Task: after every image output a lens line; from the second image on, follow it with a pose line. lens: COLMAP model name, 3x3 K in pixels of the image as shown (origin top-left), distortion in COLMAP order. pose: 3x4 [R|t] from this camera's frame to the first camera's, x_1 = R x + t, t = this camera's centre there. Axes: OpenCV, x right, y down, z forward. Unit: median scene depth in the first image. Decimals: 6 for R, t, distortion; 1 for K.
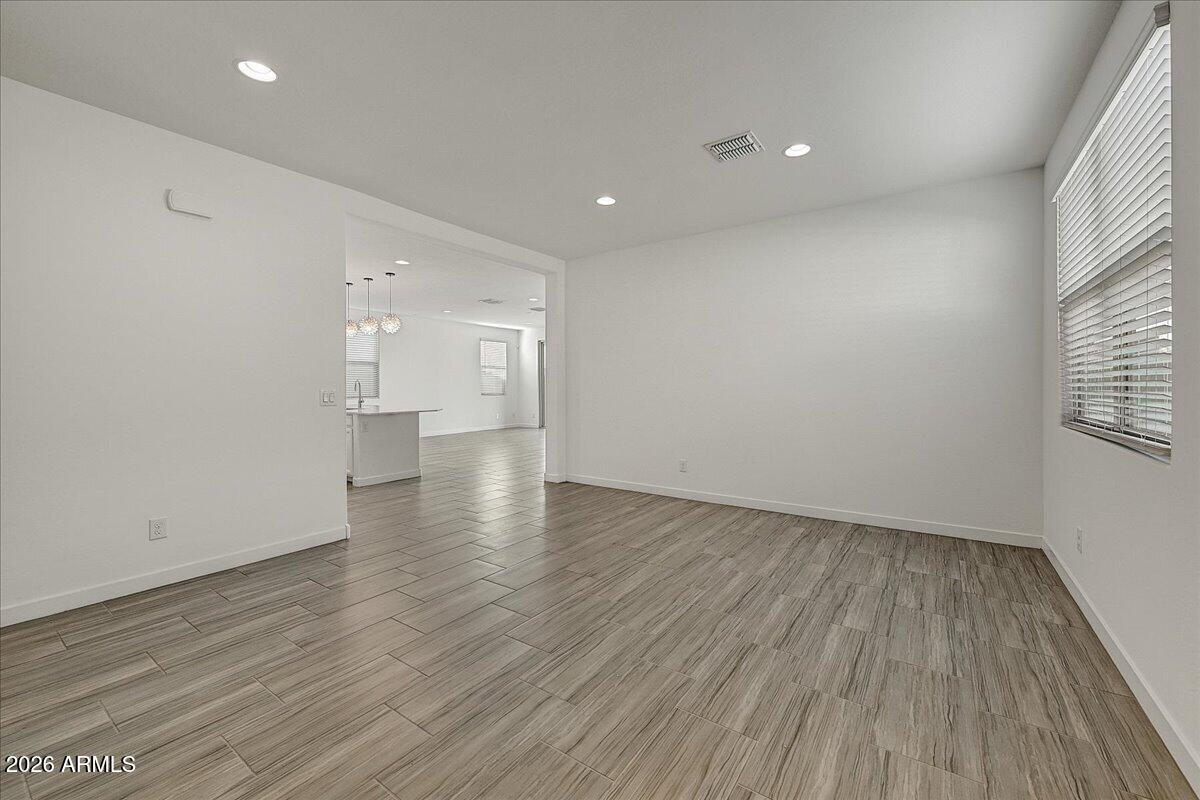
lens RADIAL K [[484.6, 0, 599.9], [0, 484.6, 397.5], [0, 0, 1]] dist [0.020074, 0.000207]
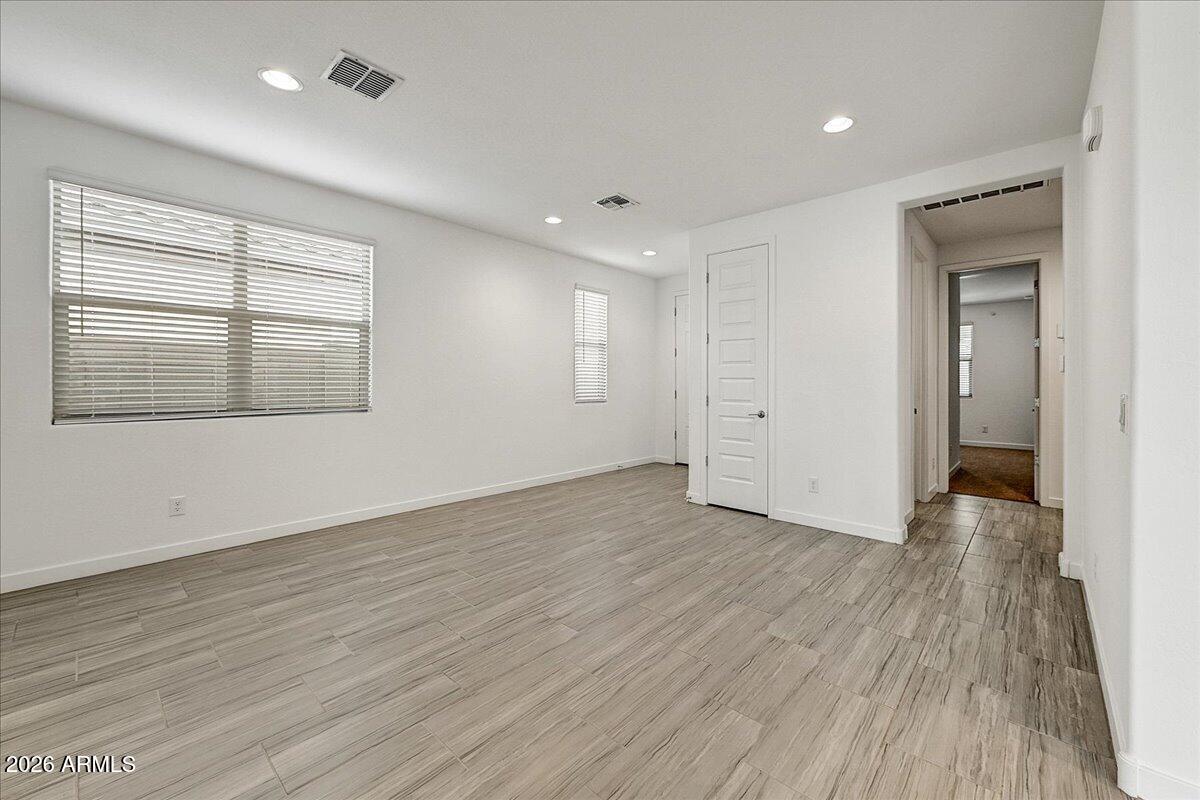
lens RADIAL K [[484.6, 0, 597.7], [0, 484.6, 388.1], [0, 0, 1]] dist [0.020074, 0.000207]
pose [[-0.990921, -0.003449, 0.134404, -0.227549], [0.001346, 0.999366, 0.035565, -0.048691], [-0.134442, 0.035423, -0.990288, 1.968943]]
